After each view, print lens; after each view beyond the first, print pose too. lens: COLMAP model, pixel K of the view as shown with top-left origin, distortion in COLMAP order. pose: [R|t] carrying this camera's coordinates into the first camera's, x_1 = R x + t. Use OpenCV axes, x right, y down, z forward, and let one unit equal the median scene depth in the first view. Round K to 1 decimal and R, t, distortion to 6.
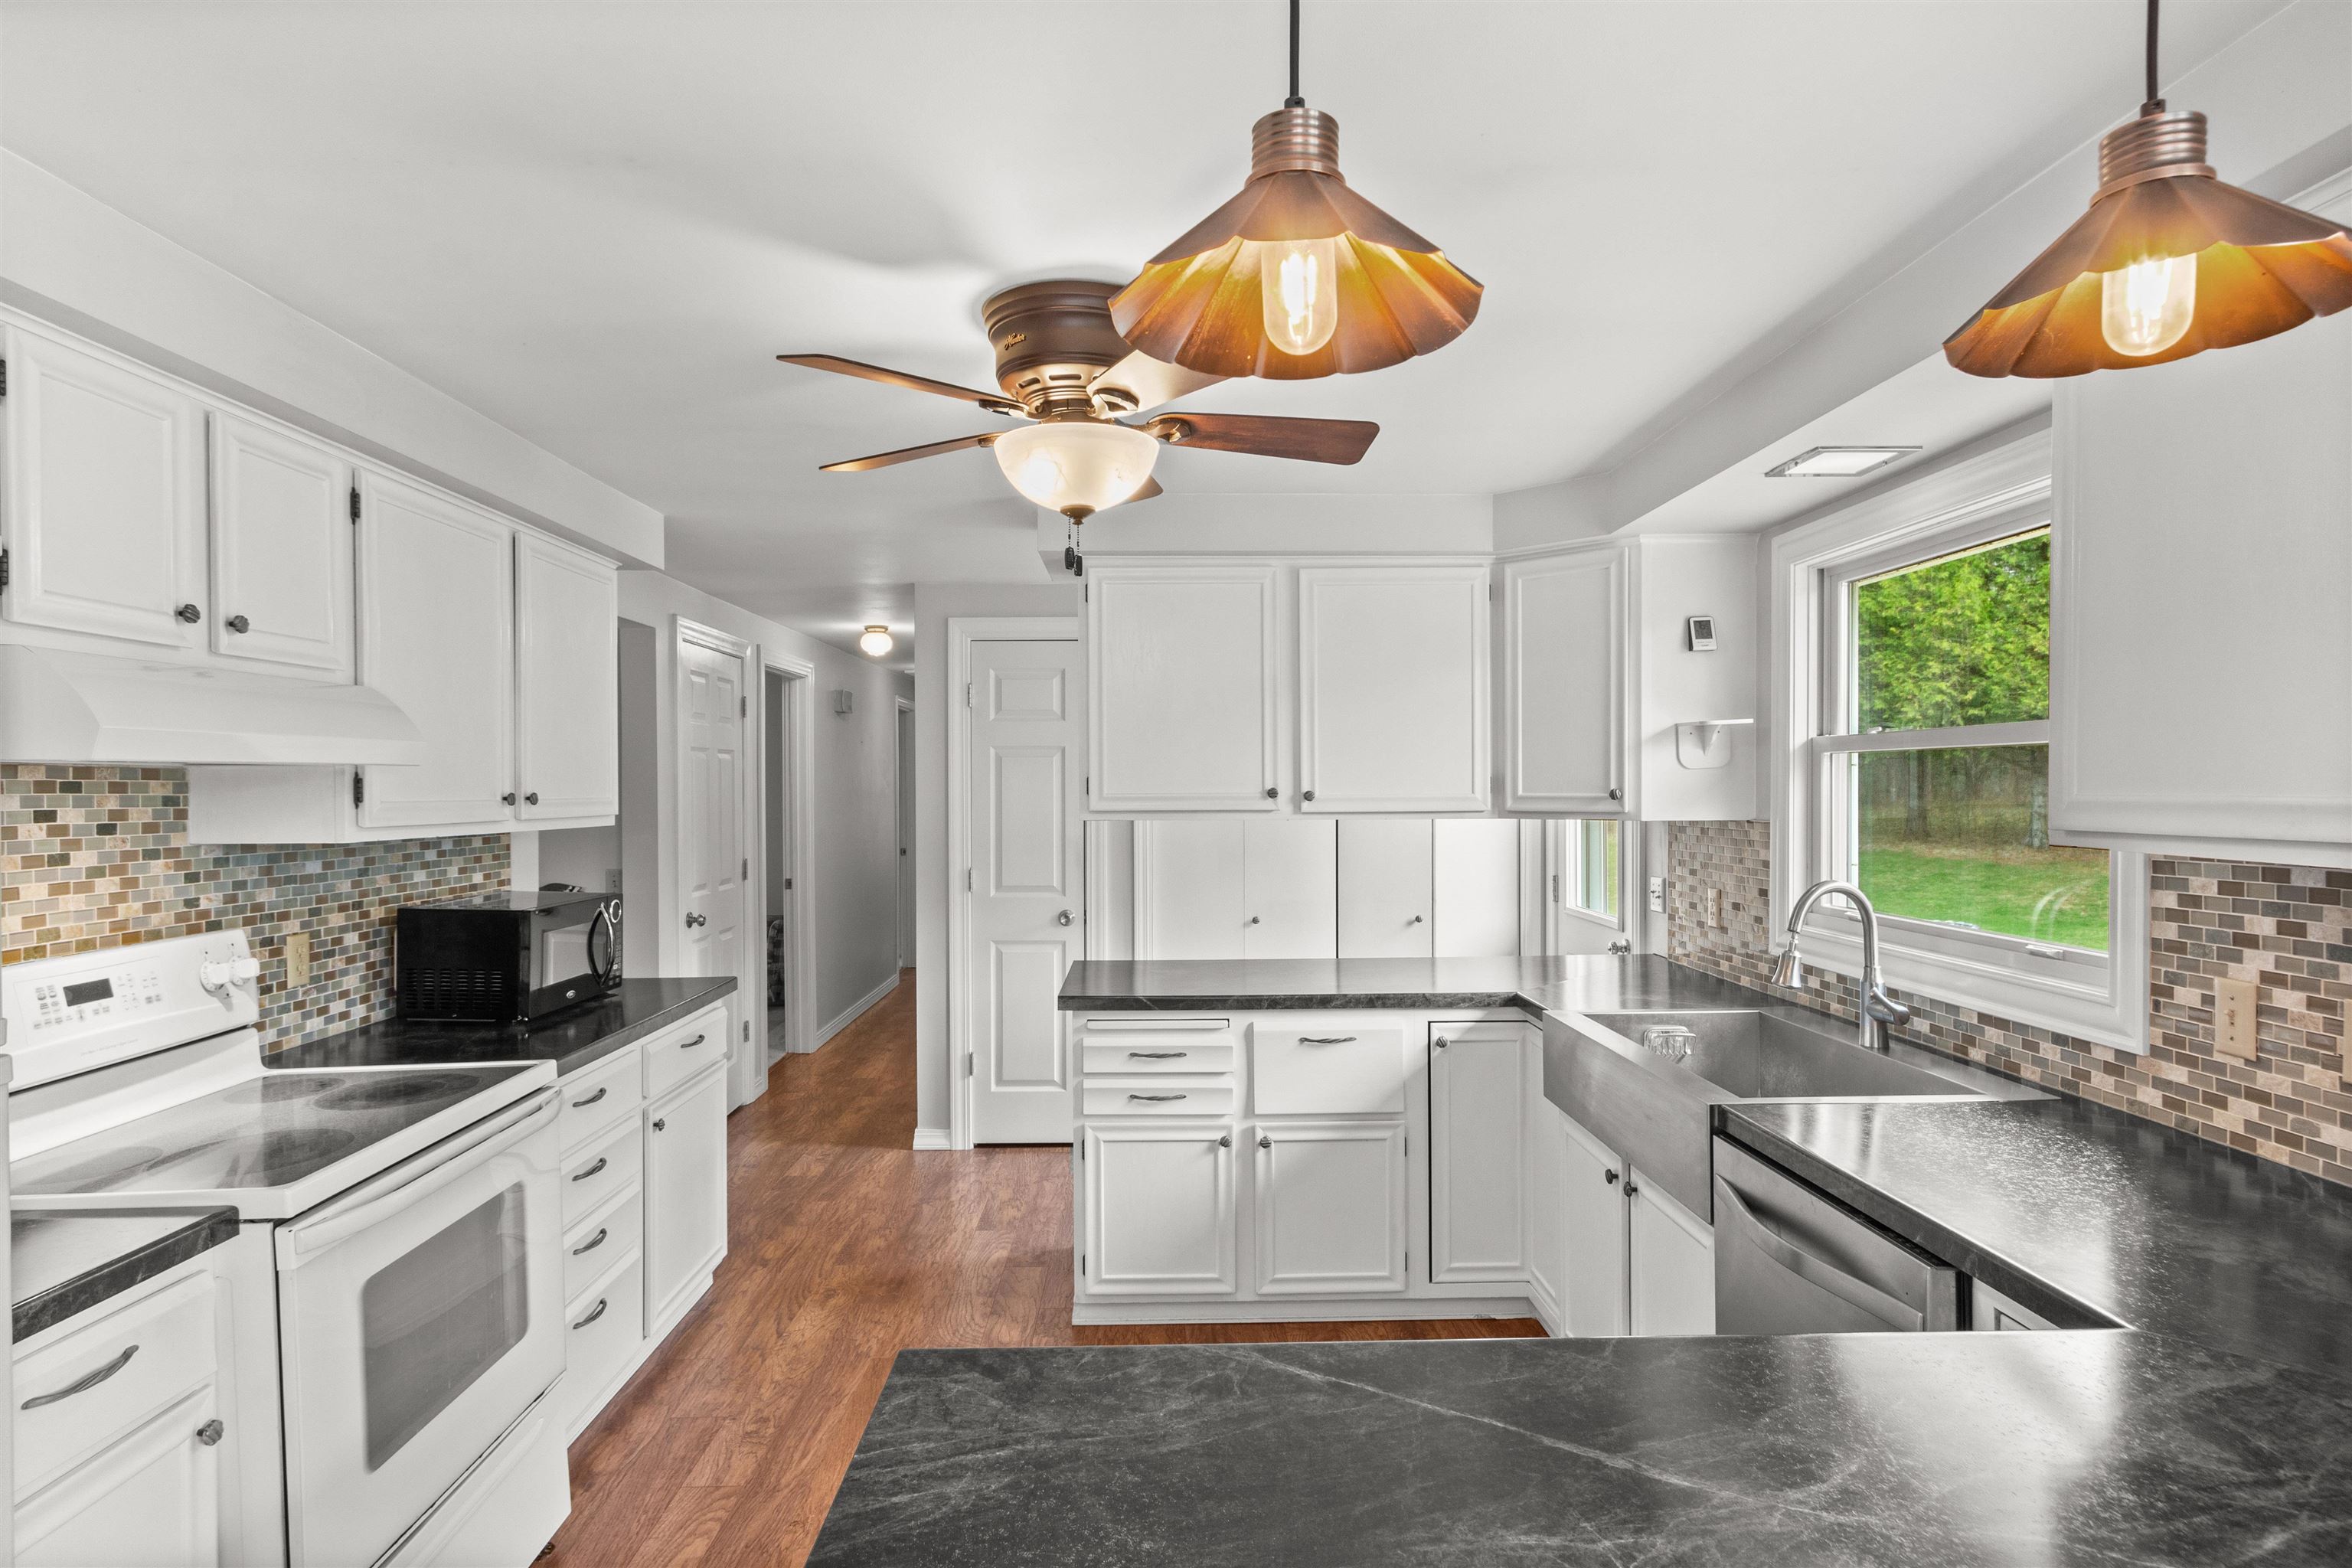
lens RADIAL K [[1259.5, 0, 1174.4], [0, 1259.5, 802.1], [0, 0, 1]] dist [-0.002441, -0.001352]
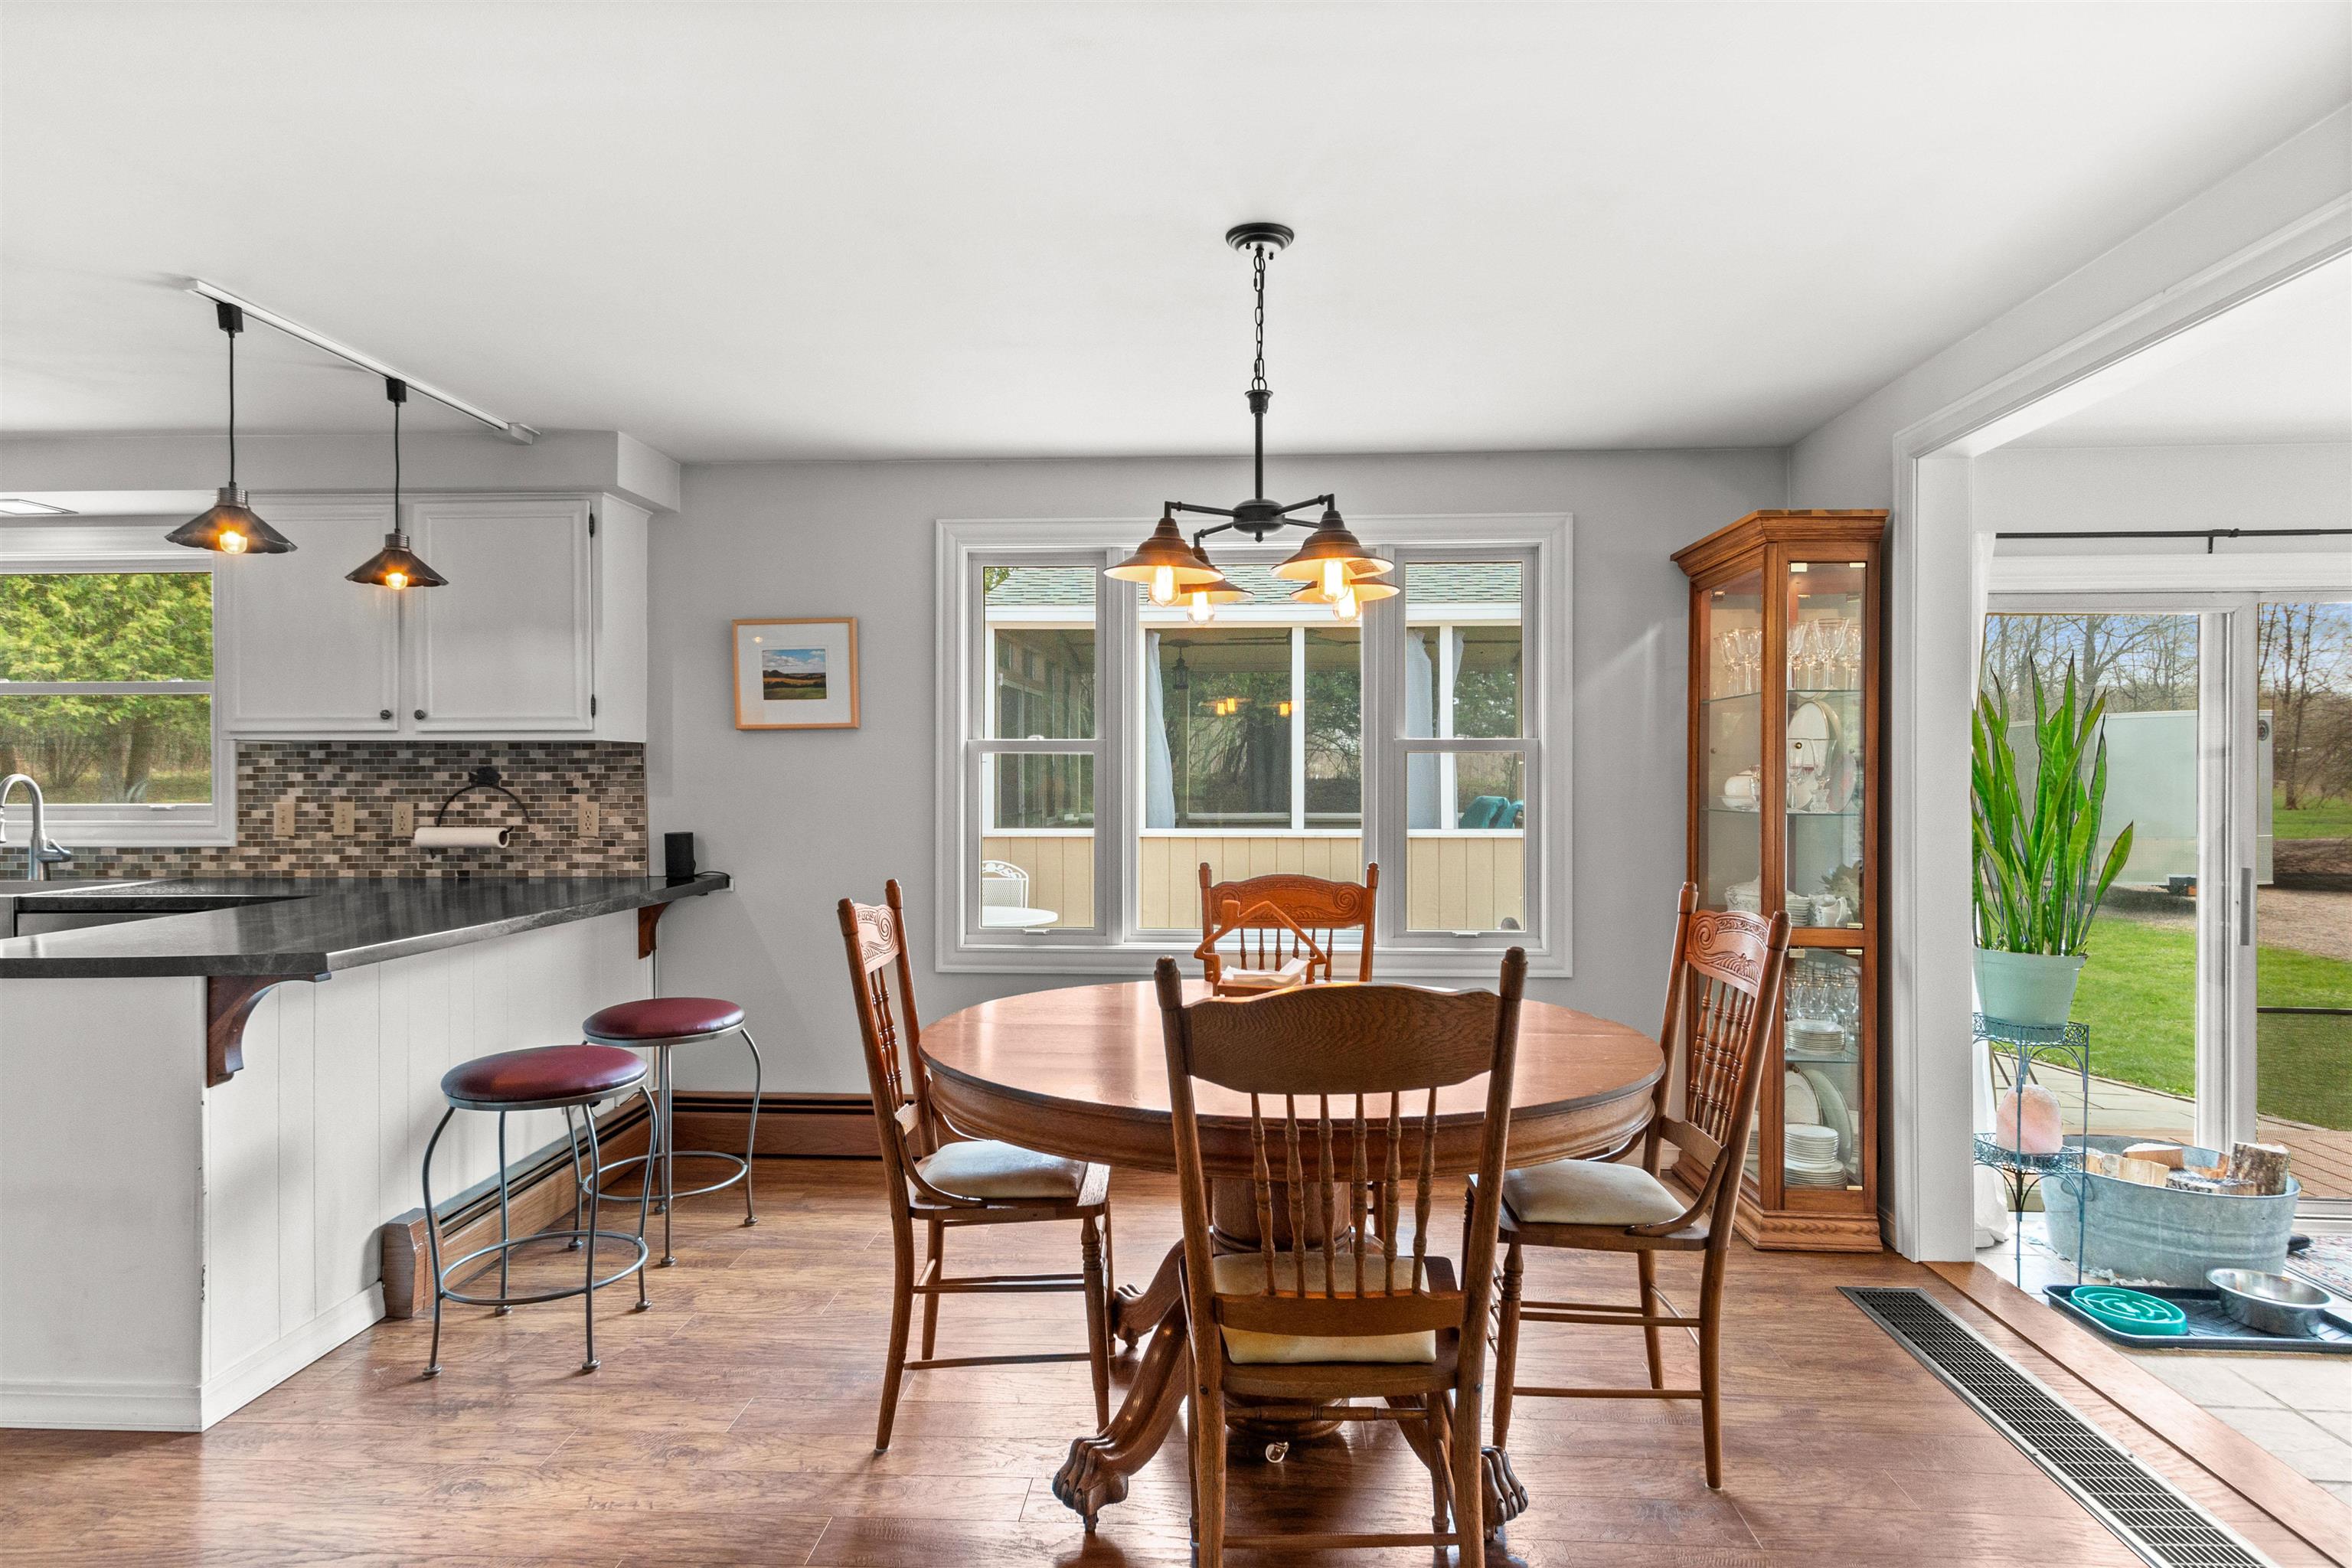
lens RADIAL K [[1310.6, 0, 1178.3], [0, 1310.6, 771.8], [0, 0, 1]] dist [0.014578, -0.001251]
pose [[0.079177, 0.009125, 0.996819, -1.287817], [0.015764, 0.999822, -0.010404, 0.126371], [-0.996736, 0.016538, 0.079019, -0.731285]]
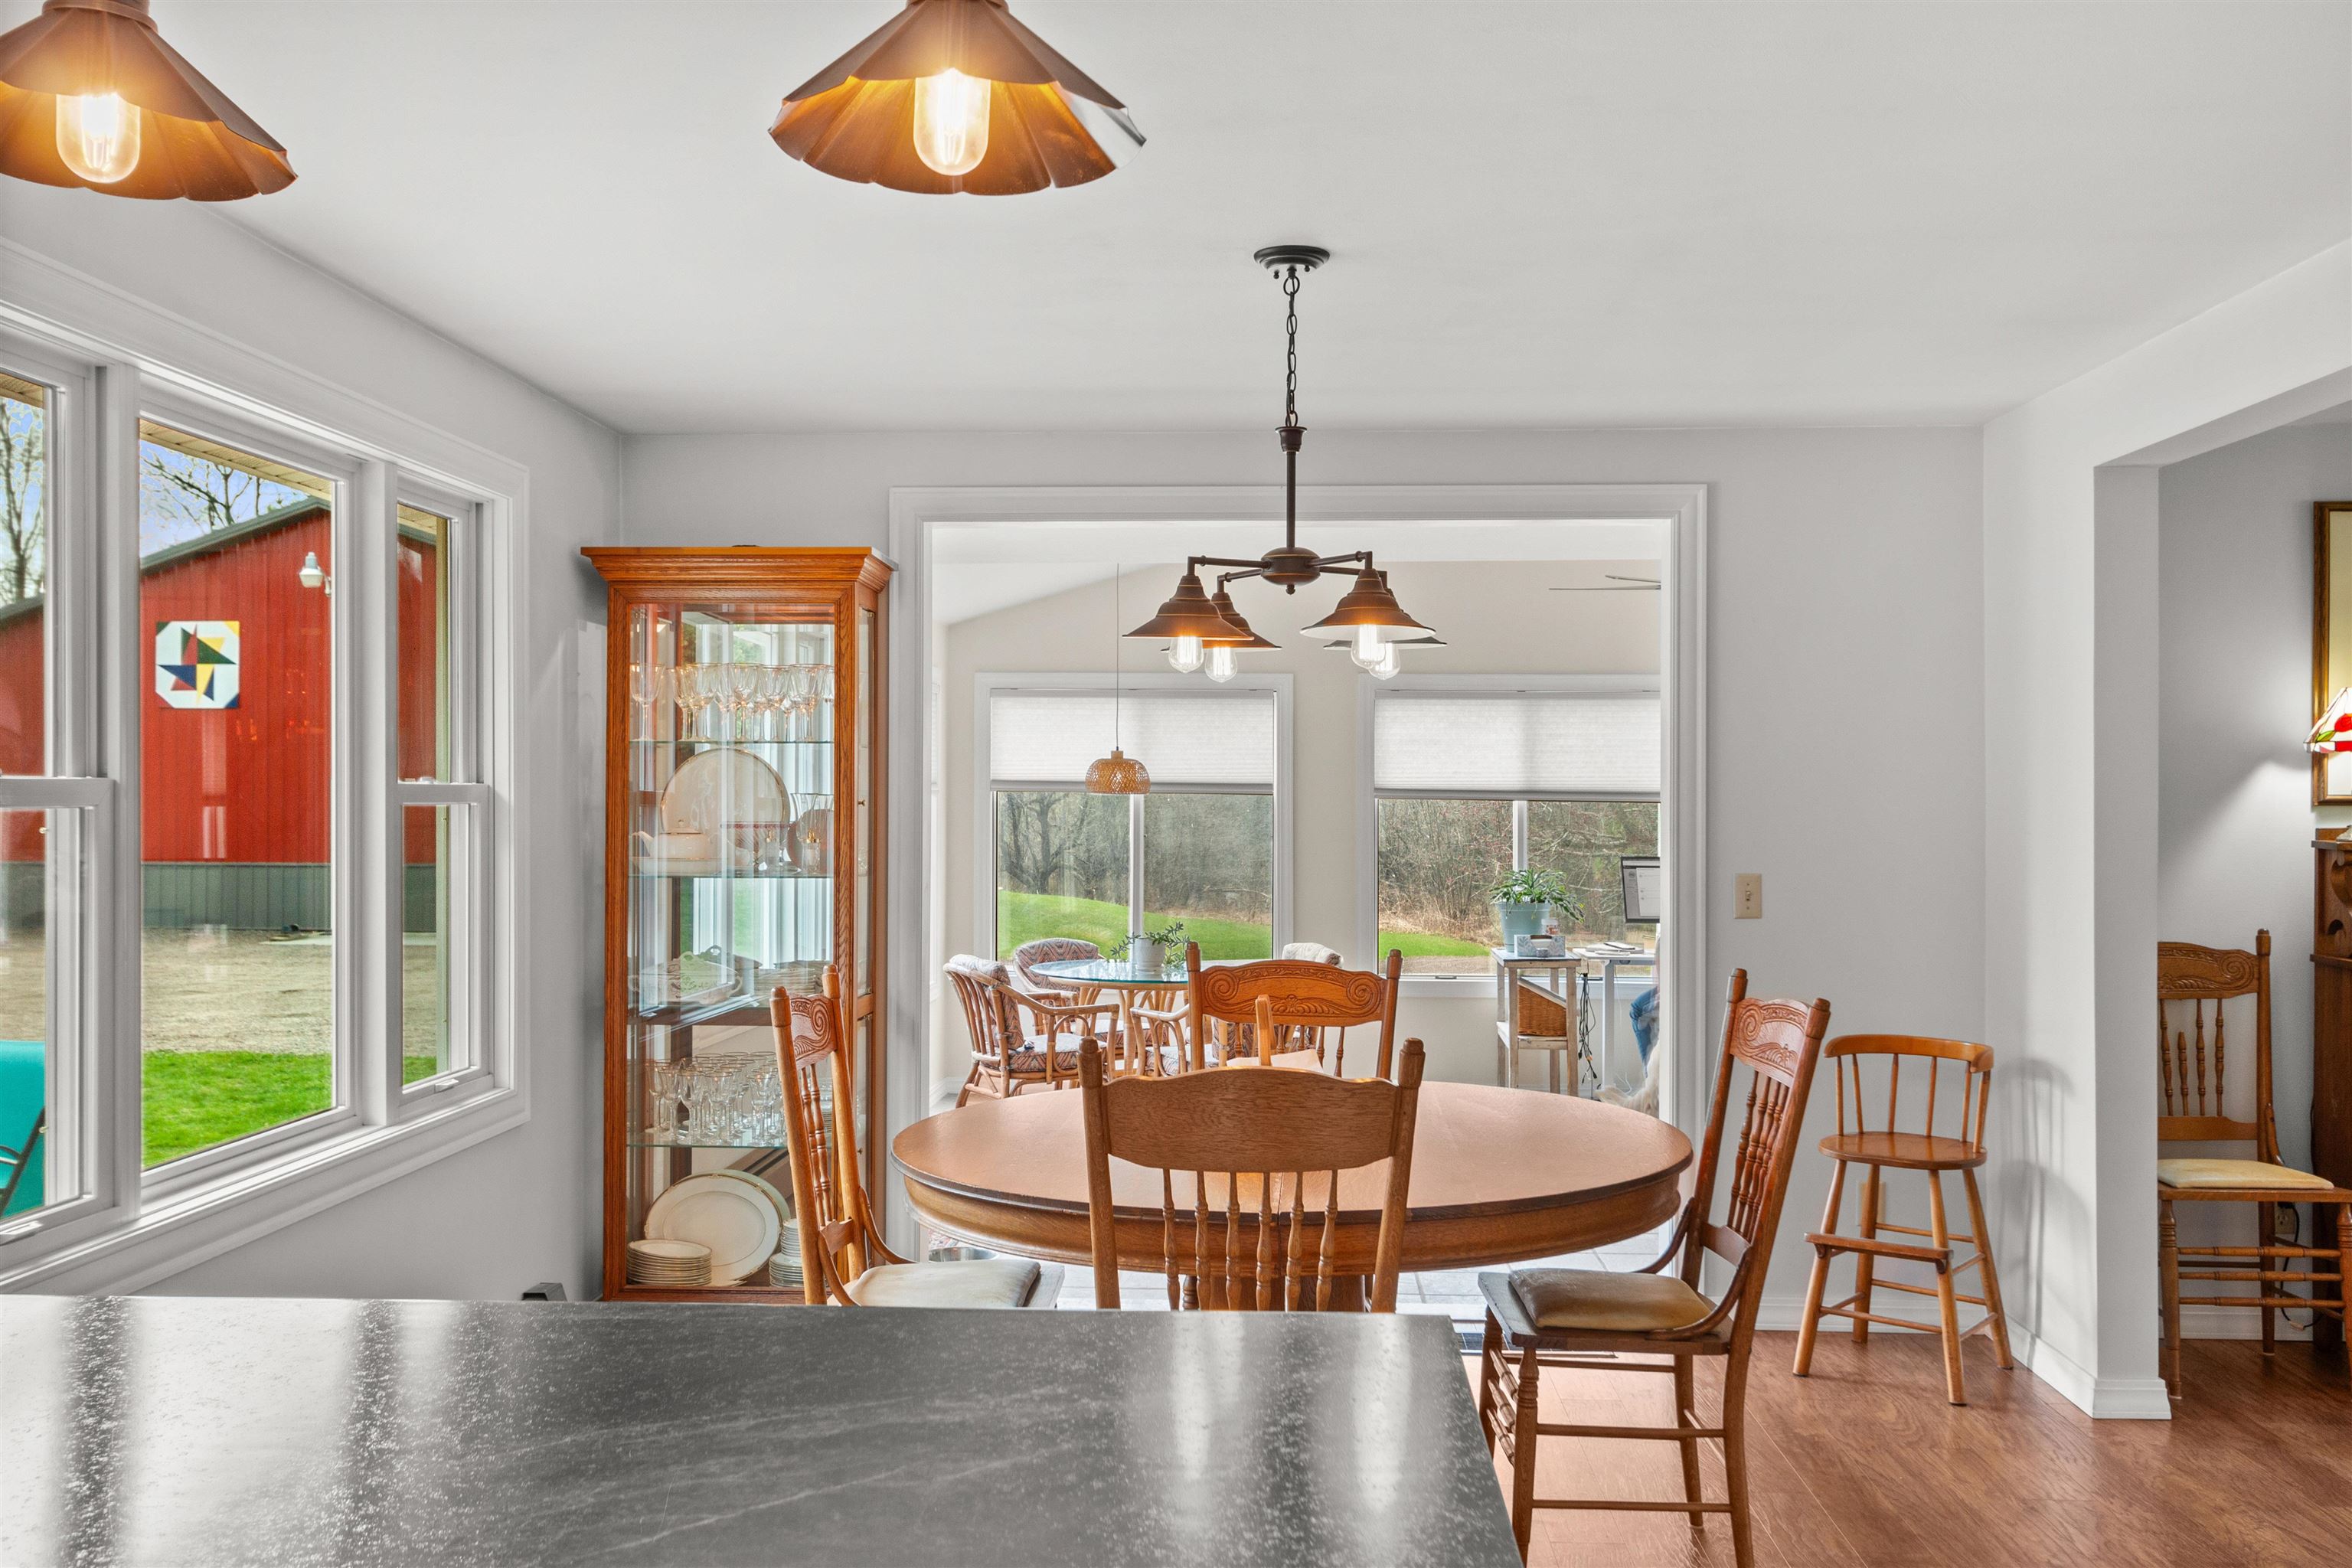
lens RADIAL K [[1977.5, 0, 1176.0], [0, 1977.5, 784.0], [0, 0, 1]] dist [-0.003379, -0.000151]
pose [[-0.997190, 0.001346, 0.074902, -0.071141], [0.001993, 0.999961, 0.008563, 0.042487], [-0.074887, 0.008688, -0.997154, 0.974854]]
